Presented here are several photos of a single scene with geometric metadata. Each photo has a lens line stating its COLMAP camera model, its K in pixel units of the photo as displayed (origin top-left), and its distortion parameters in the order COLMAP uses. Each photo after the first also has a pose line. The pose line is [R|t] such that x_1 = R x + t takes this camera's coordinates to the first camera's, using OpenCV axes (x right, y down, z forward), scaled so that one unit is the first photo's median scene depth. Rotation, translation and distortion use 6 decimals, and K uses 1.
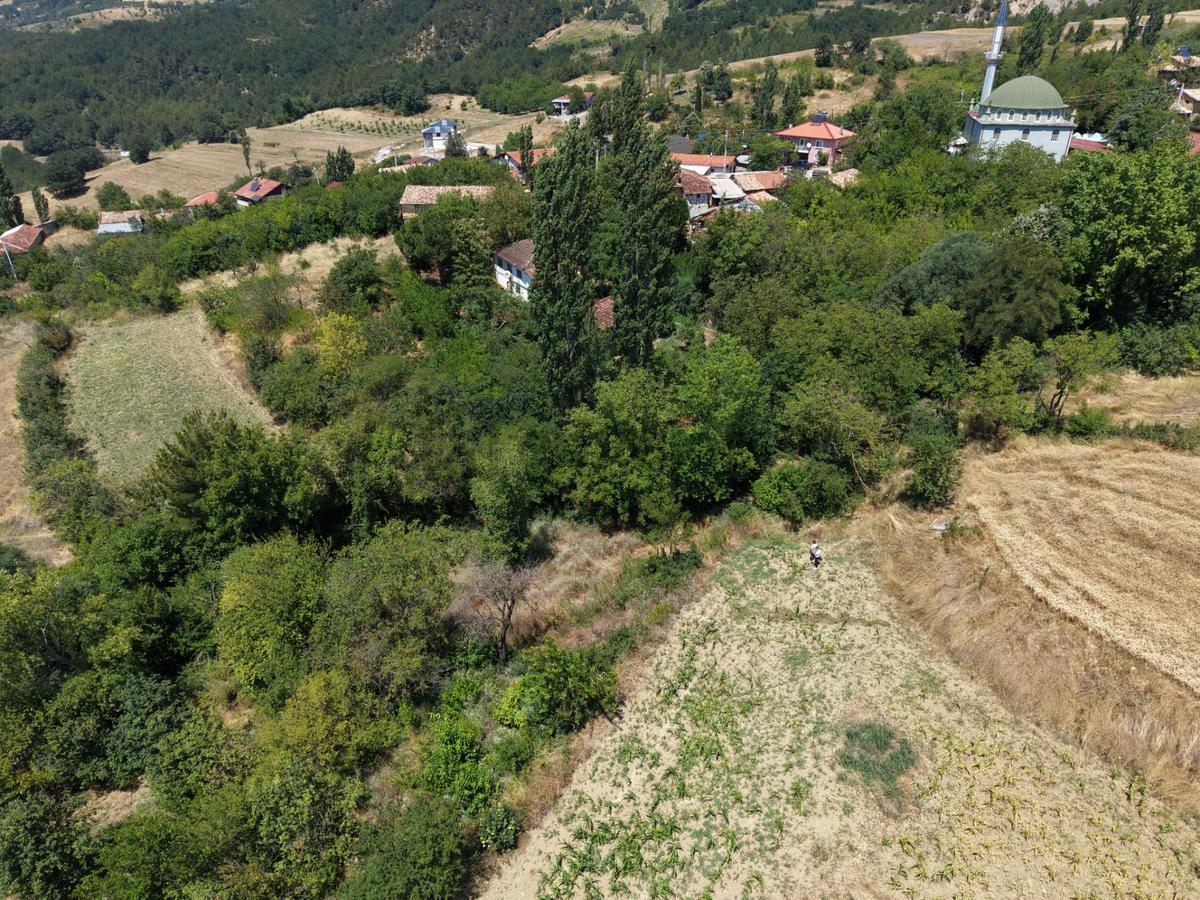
lens RADIAL K [[803.2, 0, 598.0], [0, 803.2, 450.7], [0, 0, 1]] dist [0.021120, -0.017554]
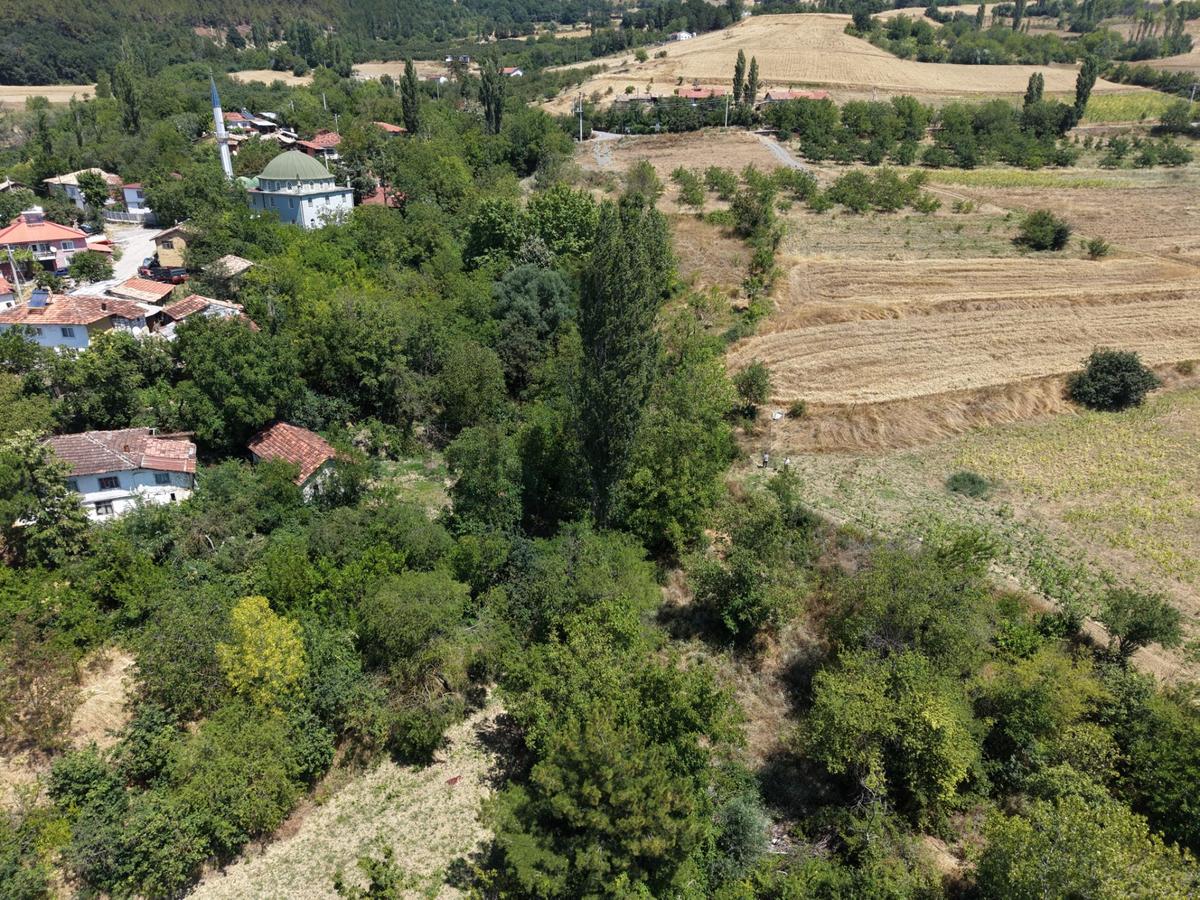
lens RADIAL K [[803.2, 0, 598.0], [0, 803.2, 450.7], [0, 0, 1]] dist [0.021120, -0.017554]
pose [[0.176503, -0.385260, 0.905771, -0.570115], [0.457057, 0.847074, 0.271230, -0.229013], [-0.871749, 0.366116, 0.325597, 0.433423]]
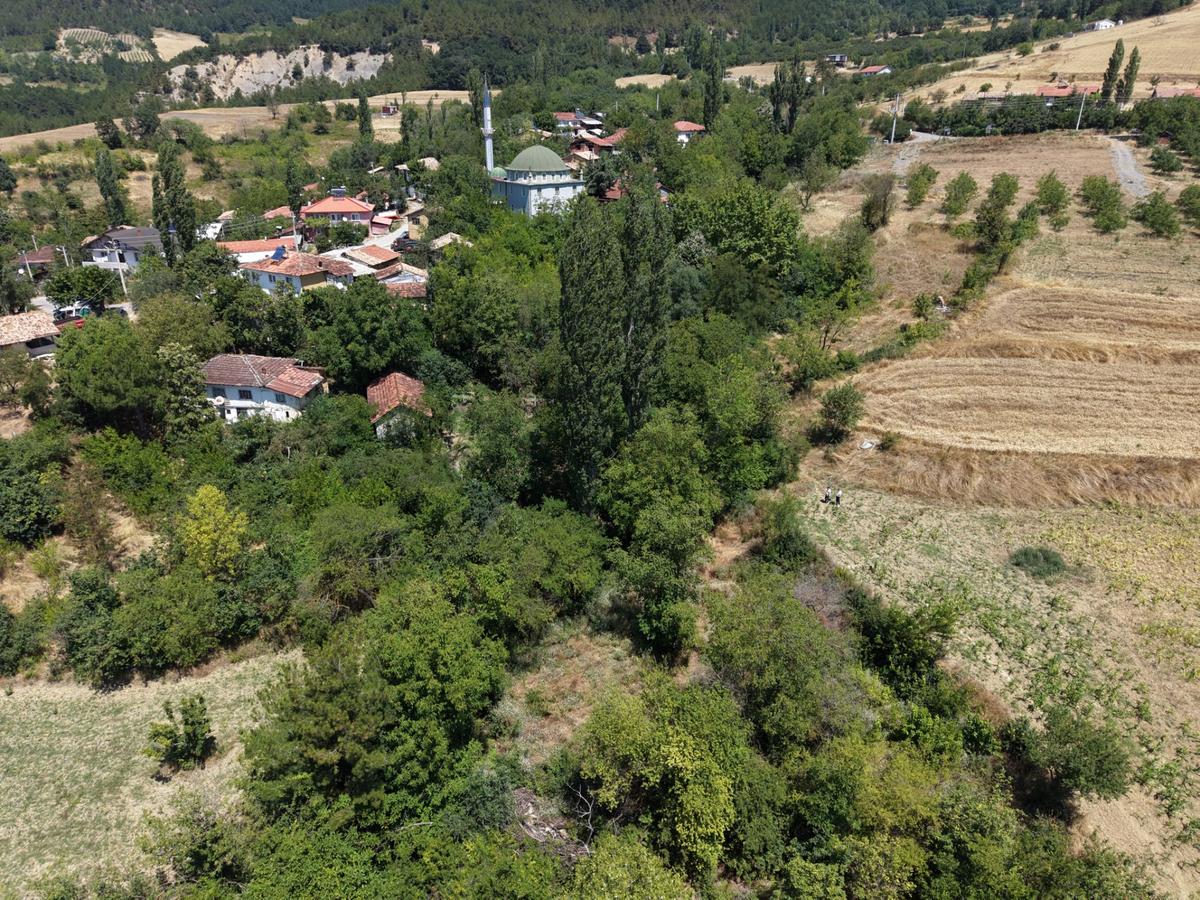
lens RADIAL K [[803.2, 0, 598.0], [0, 803.2, 450.7], [0, 0, 1]] dist [0.021120, -0.017554]
pose [[0.608118, -0.309128, 0.731185, -0.476899], [0.367201, 0.926143, 0.086155, -0.102567], [-0.703815, 0.216099, 0.676717, 0.197840]]
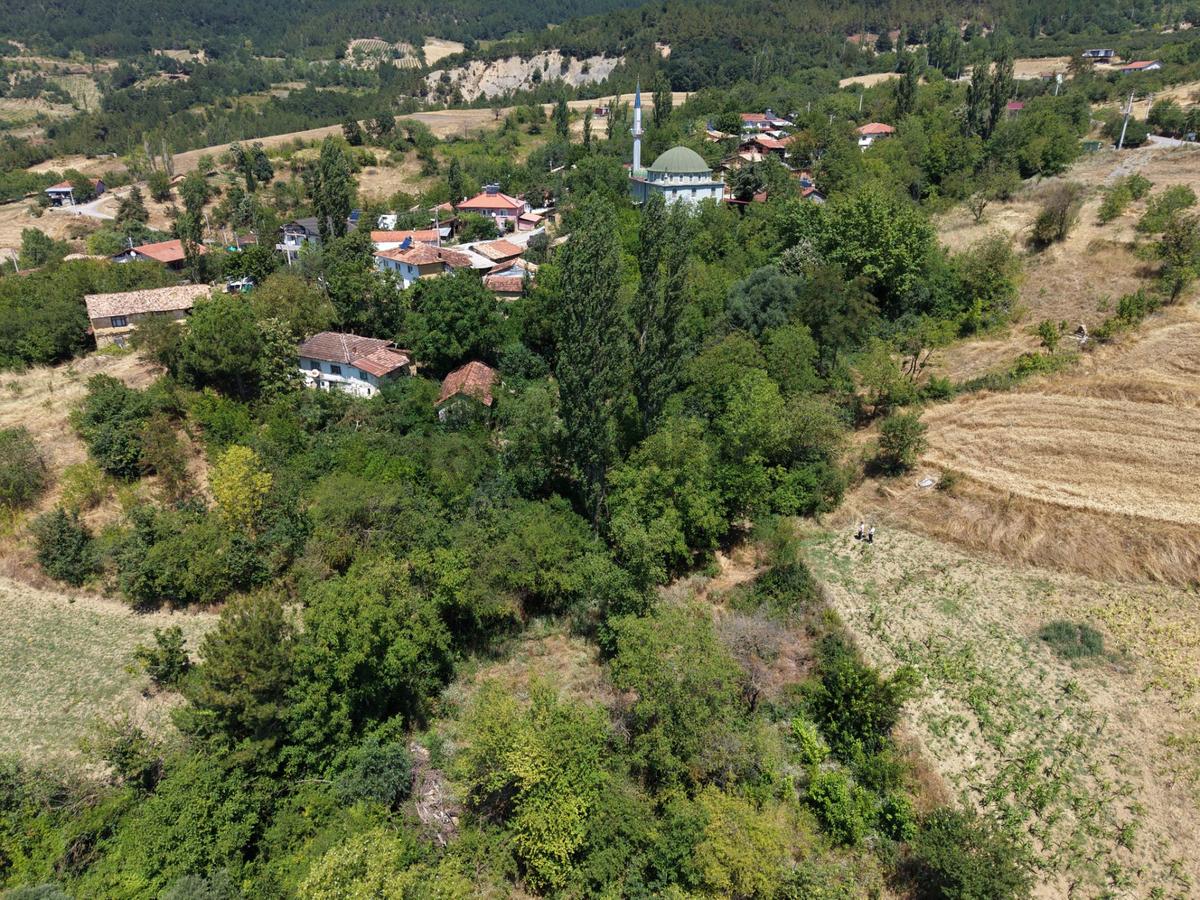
lens RADIAL K [[803.2, 0, 598.0], [0, 803.2, 450.7], [0, 0, 1]] dist [0.021120, -0.017554]
pose [[0.805009, -0.229467, 0.547088, -0.360025], [0.273428, 0.961892, 0.001116, -0.052496], [-0.526495, 0.148691, 0.837074, 0.103020]]
